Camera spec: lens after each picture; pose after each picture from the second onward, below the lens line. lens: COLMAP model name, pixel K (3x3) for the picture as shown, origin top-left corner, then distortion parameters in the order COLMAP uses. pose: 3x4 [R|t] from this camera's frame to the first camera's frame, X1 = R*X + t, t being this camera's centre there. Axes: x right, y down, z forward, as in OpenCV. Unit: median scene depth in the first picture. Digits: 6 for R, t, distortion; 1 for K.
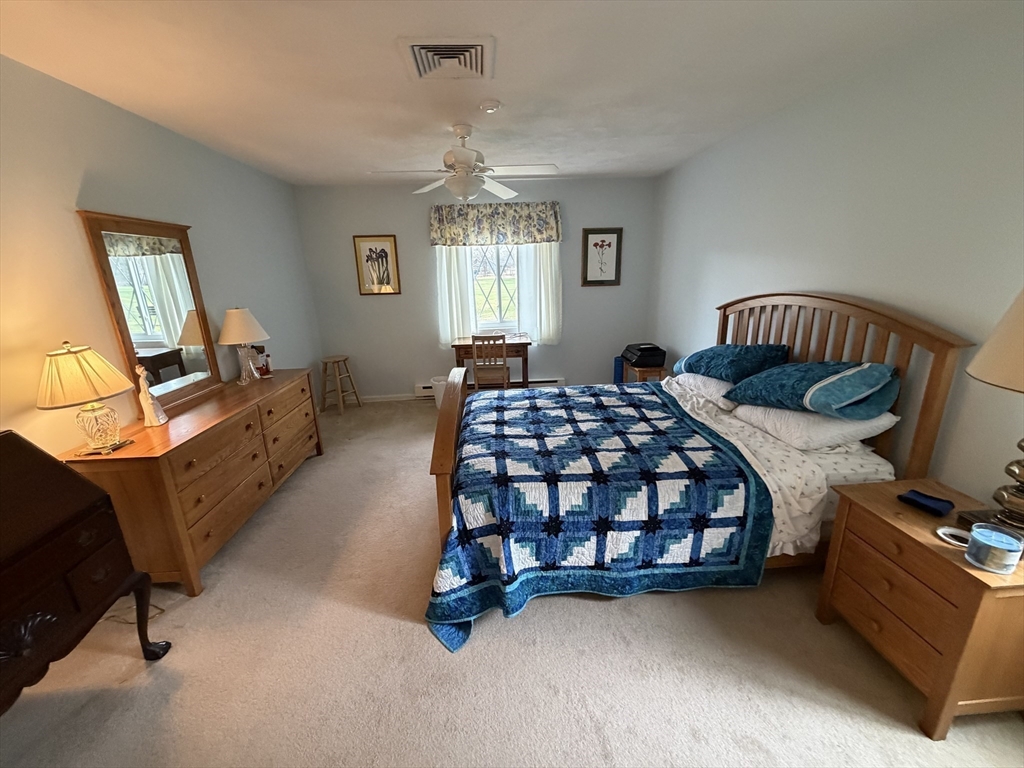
lens RADIAL K [[407.2, 0, 509.5], [0, 407.2, 385.5], [0, 0, 1]] dist [-0.004131, 0.000390]
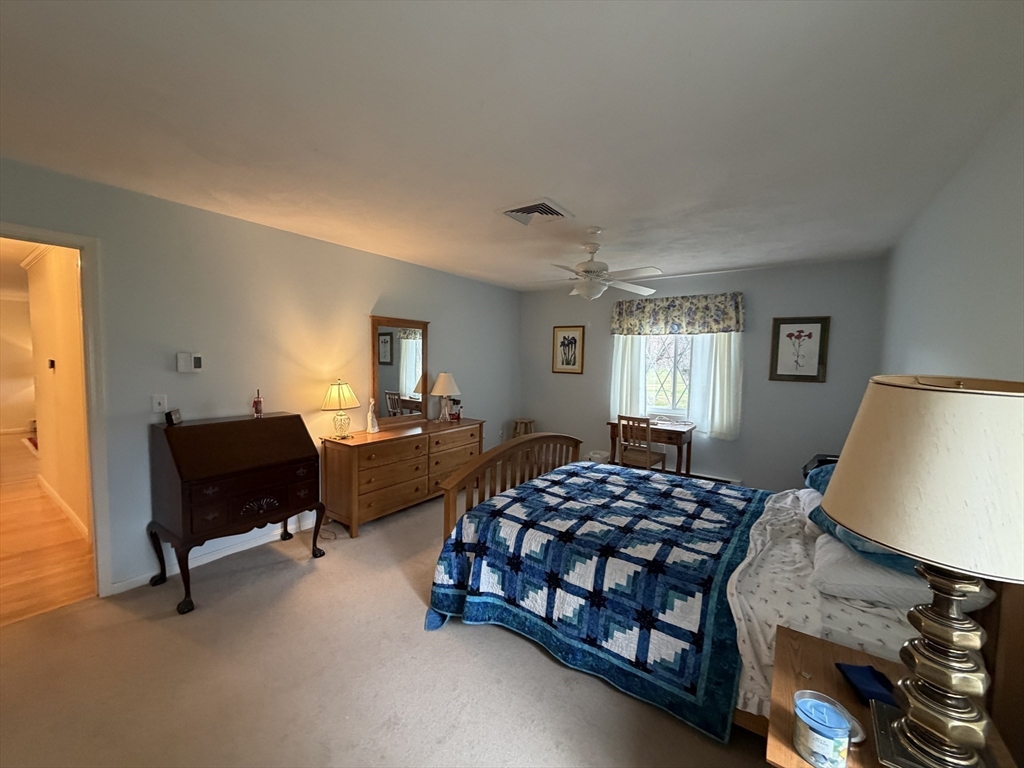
lens RADIAL K [[407.2, 0, 508.1], [0, 407.2, 383.6], [0, 0, 1]] dist [-0.004131, 0.000390]
pose [[0.778091, 0.083722, -0.622547, 0.528595], [-0.210873, 0.968378, -0.133329, 0.002702], [0.591698, 0.235021, 0.771141, -0.027658]]
